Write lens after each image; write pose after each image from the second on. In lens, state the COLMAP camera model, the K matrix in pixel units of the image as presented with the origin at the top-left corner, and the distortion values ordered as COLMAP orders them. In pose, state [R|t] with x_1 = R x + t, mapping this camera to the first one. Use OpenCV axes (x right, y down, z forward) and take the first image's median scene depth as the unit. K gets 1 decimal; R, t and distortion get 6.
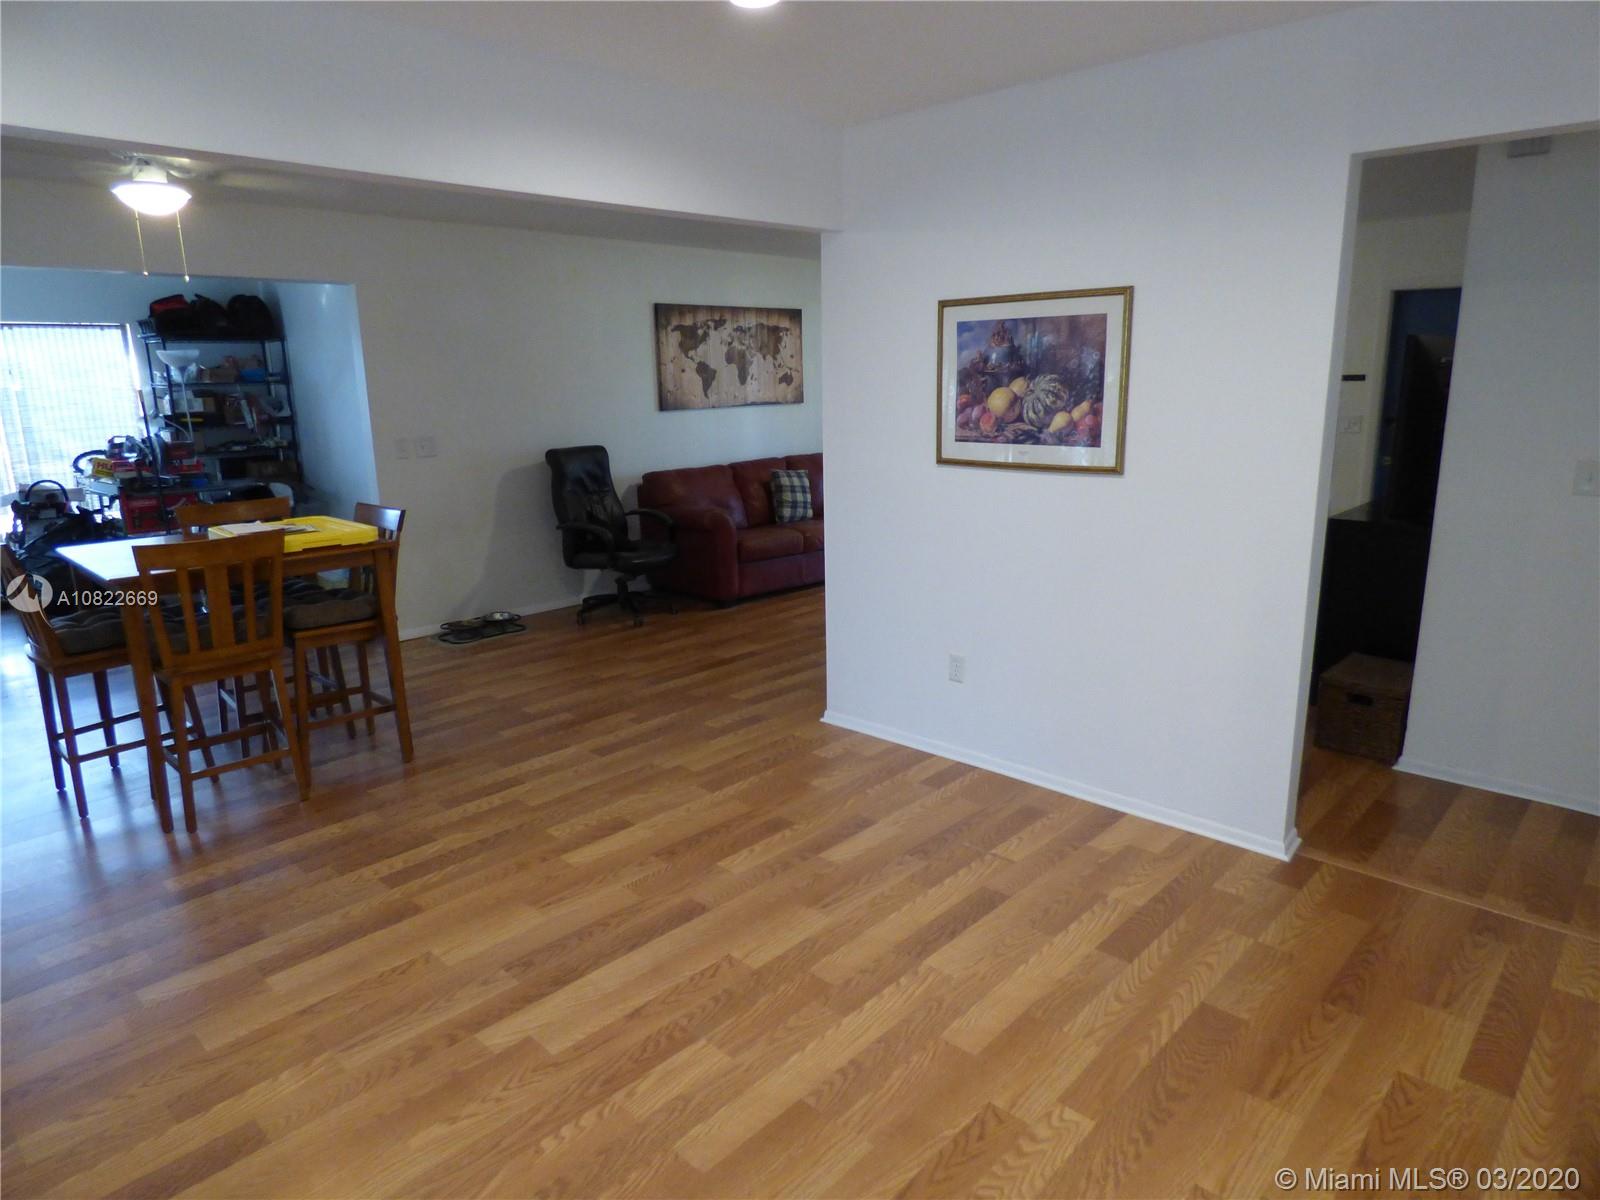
lens RADIAL K [[977.3, 0, 810.6], [0, 977.3, 595.4], [0, 0, 1]] dist [-0.014235, 0.004562]
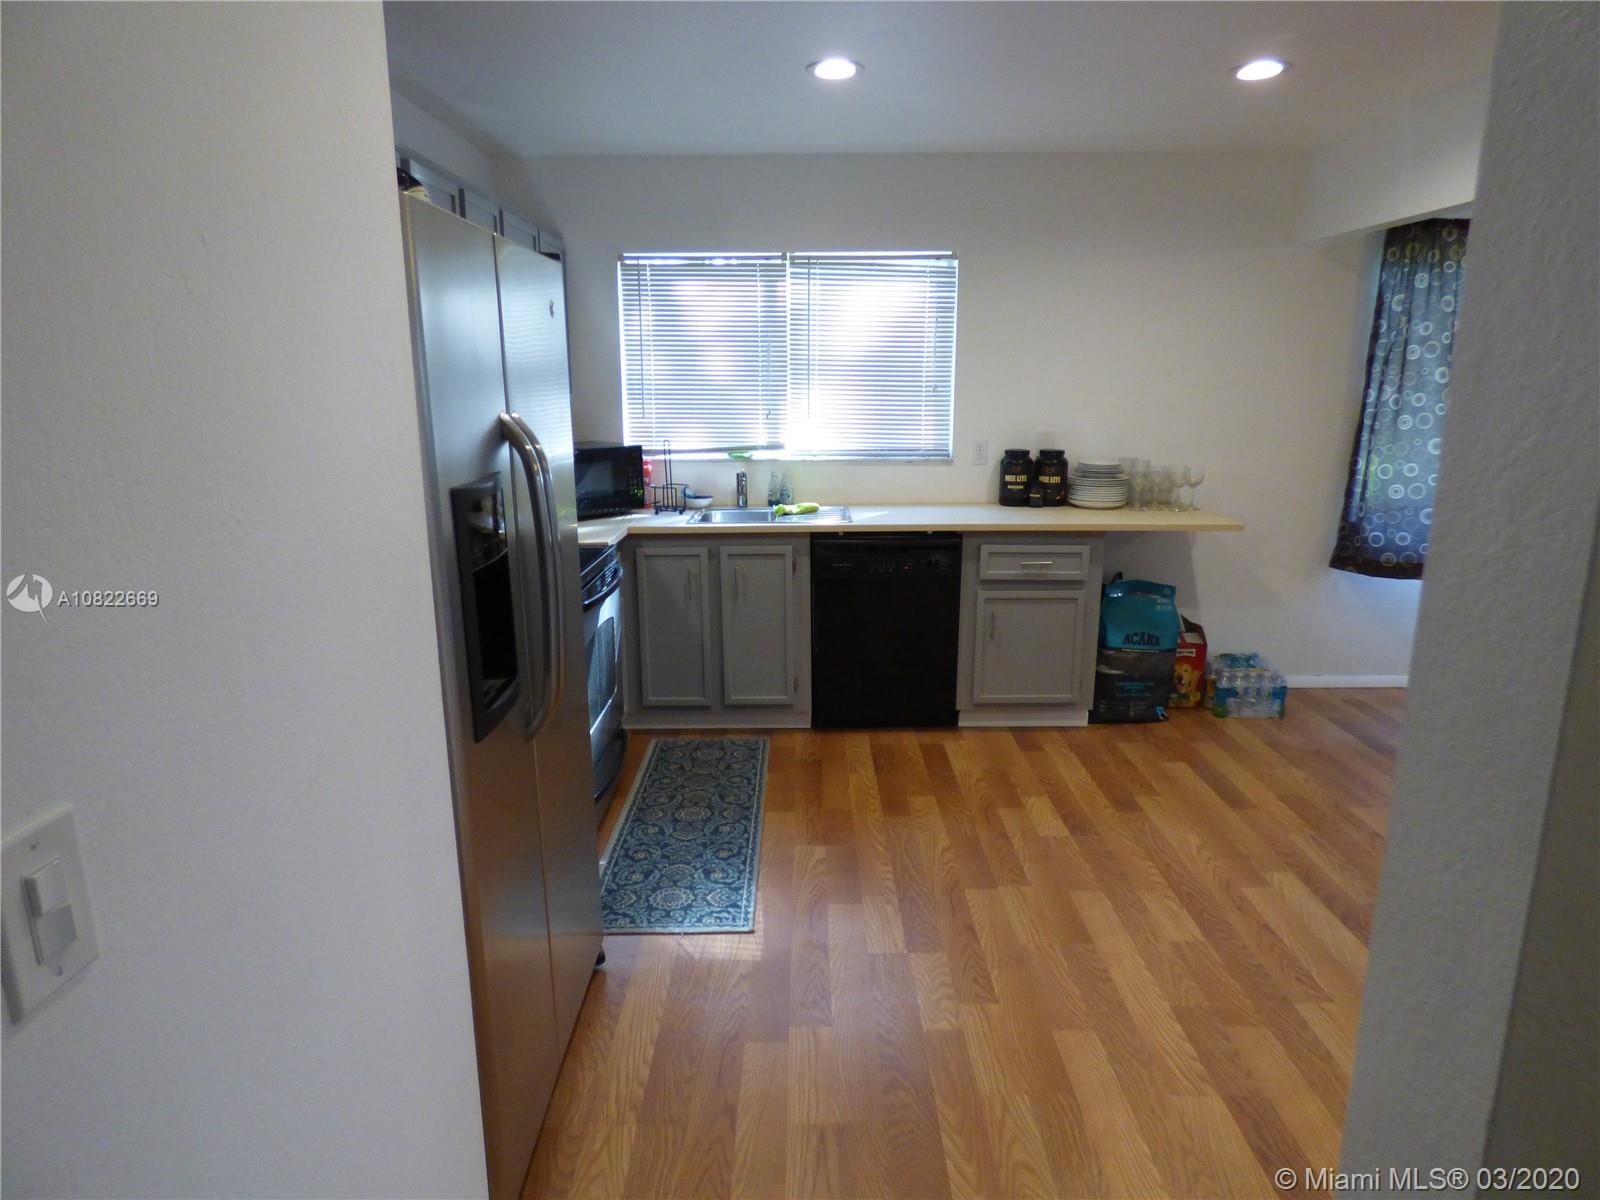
lens RADIAL K [[977.3, 0, 805.2], [0, 977.3, 595.1], [0, 0, 1]] dist [-0.014235, 0.004562]
pose [[-0.731503, 0.173036, -0.659517, 0.316744], [-0.133780, 0.912038, 0.387672, -0.103867], [0.668585, 0.371814, -0.644009, 0.433953]]
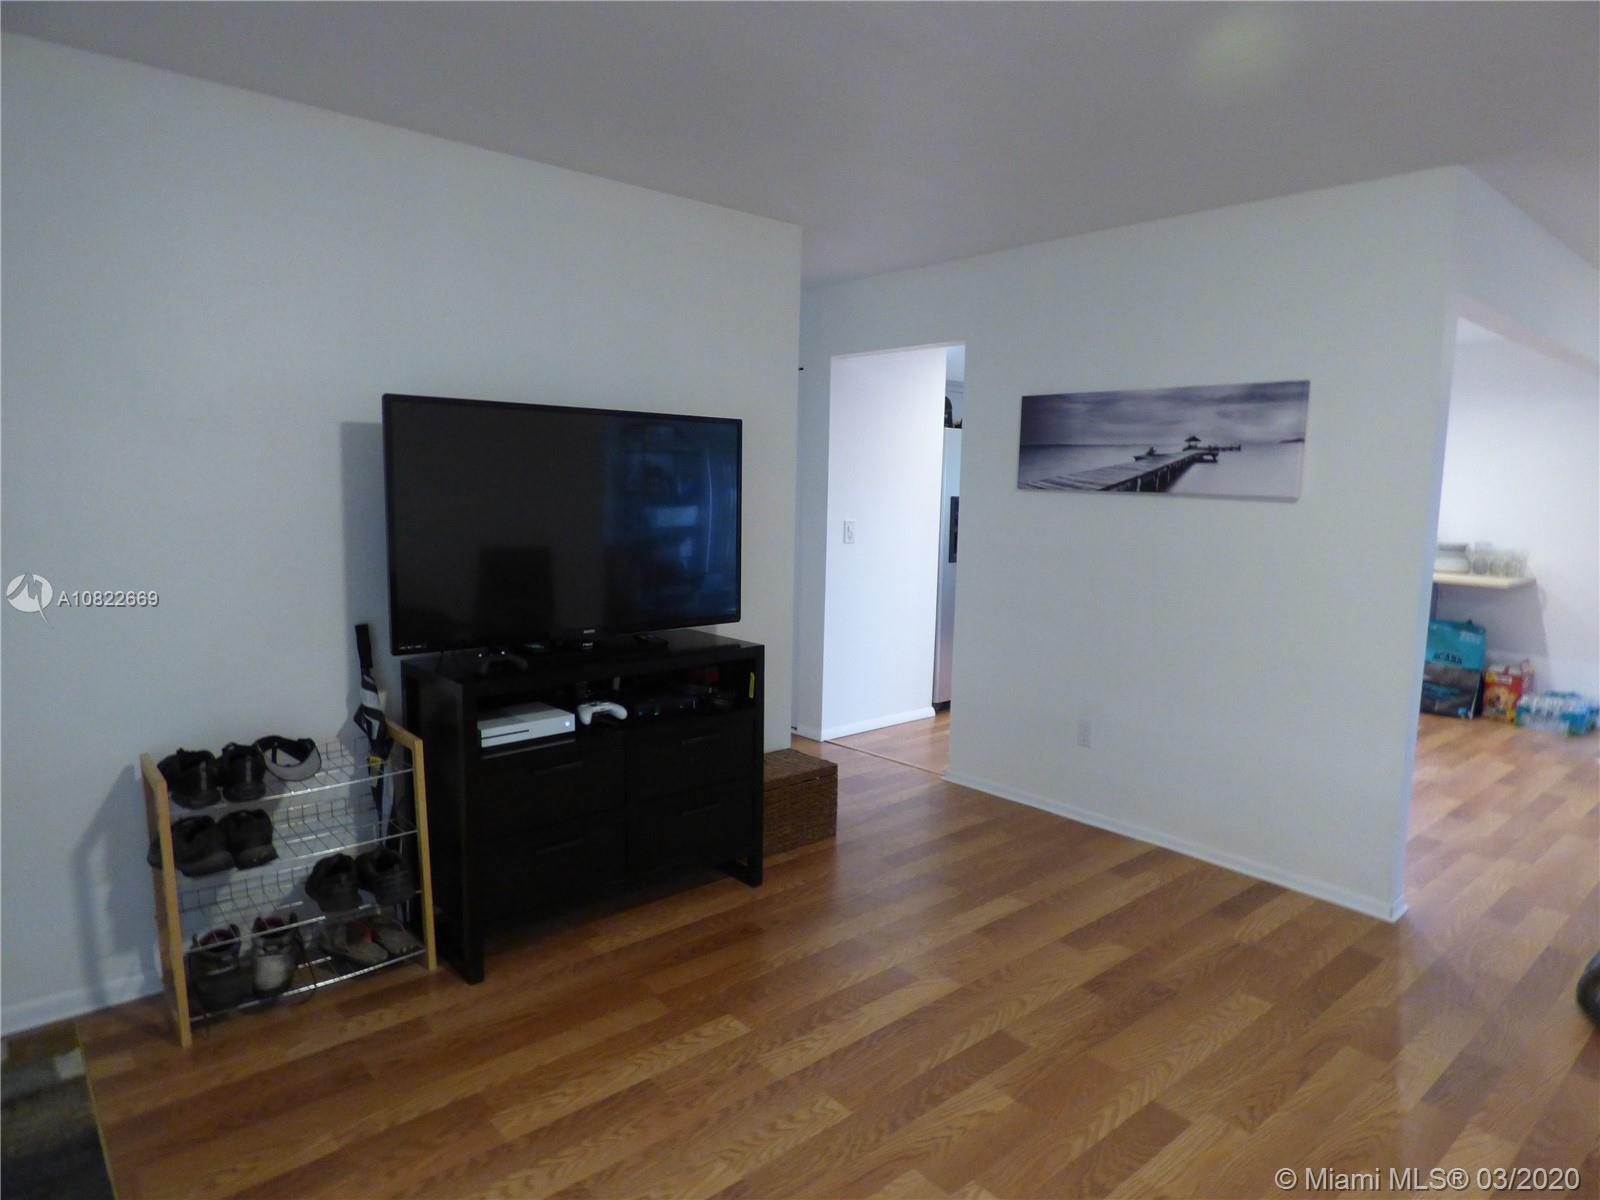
lens RADIAL K [[977.3, 0, 805.0], [0, 977.3, 587.1], [0, 0, 1]] dist [-0.014235, 0.004562]
pose [[-0.995255, -0.019164, 0.095396, 0.272984], [0.012833, 0.945996, 0.323925, -0.237033], [-0.096452, 0.323612, -0.941261, 1.099150]]
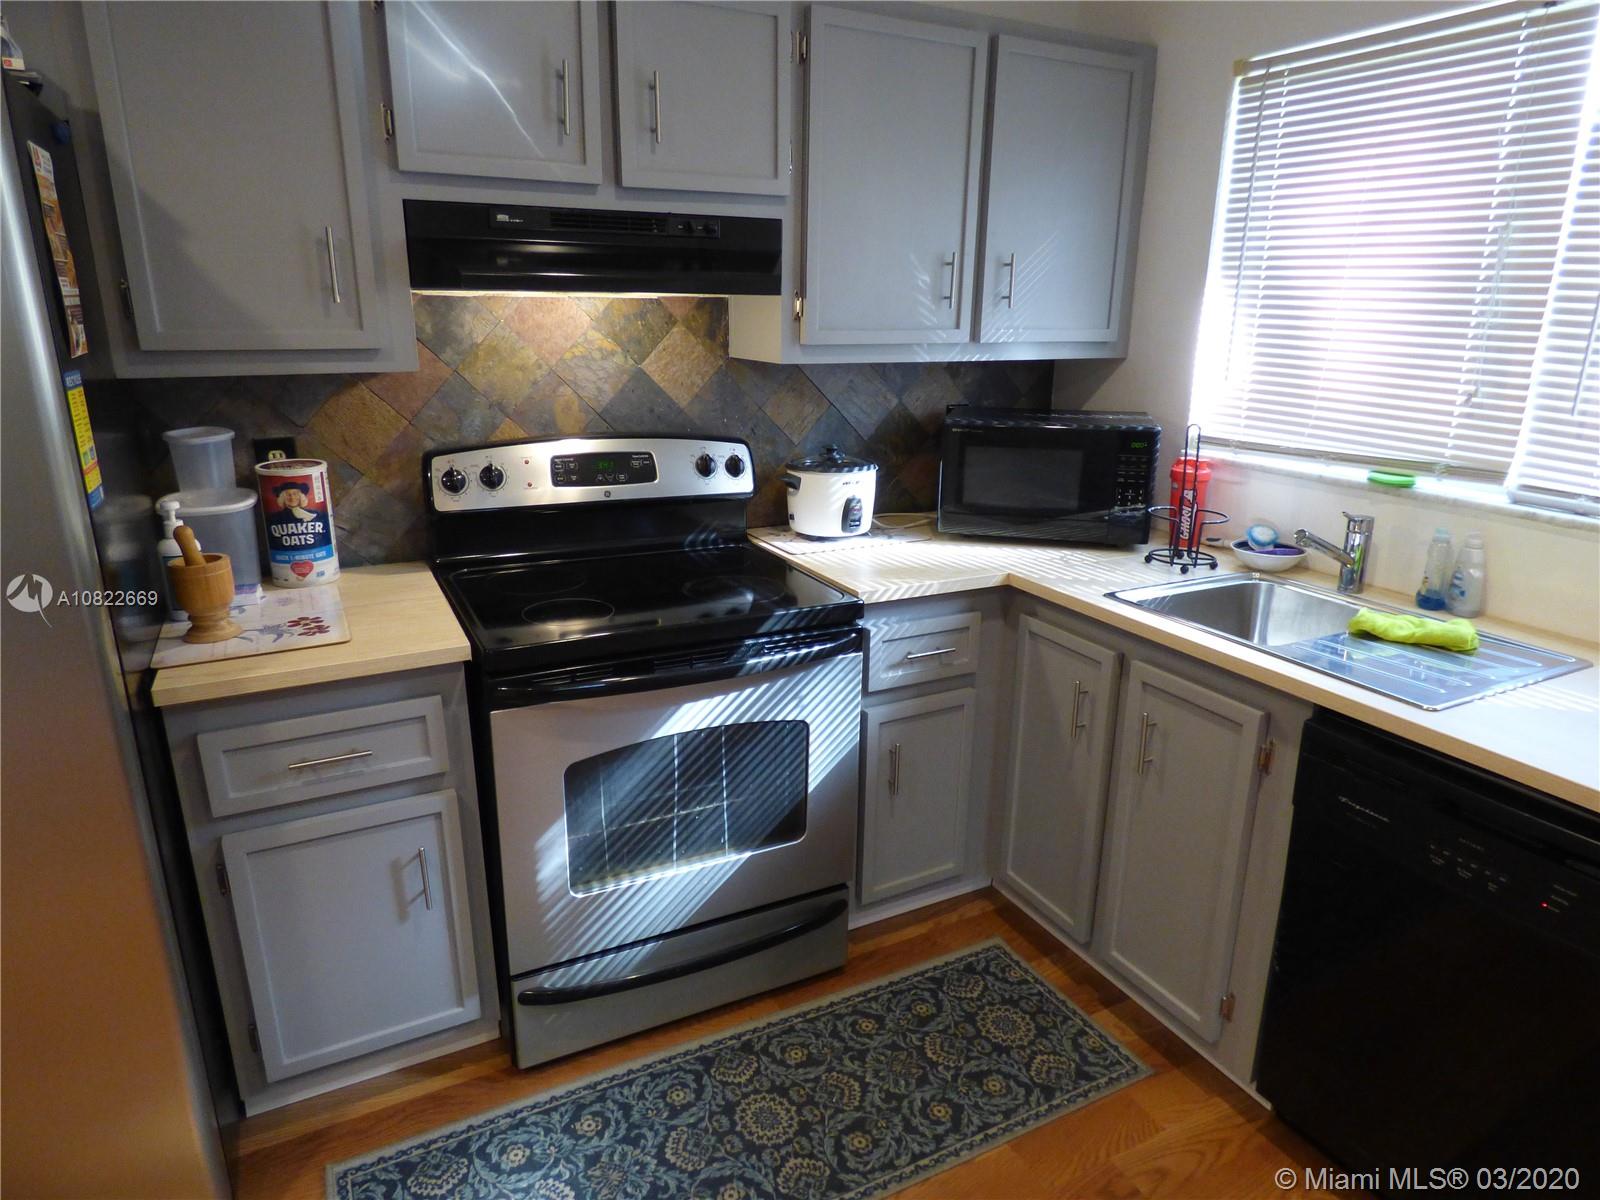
lens RADIAL K [[977.3, 0, 802.6], [0, 977.3, 598.4], [0, 0, 1]] dist [-0.014235, 0.004562]
pose [[-0.941508, -0.086154, 0.325791, -0.043220], [0.083904, 0.876392, 0.474234, -0.051259], [-0.326378, 0.473830, -0.817901, 0.260156]]
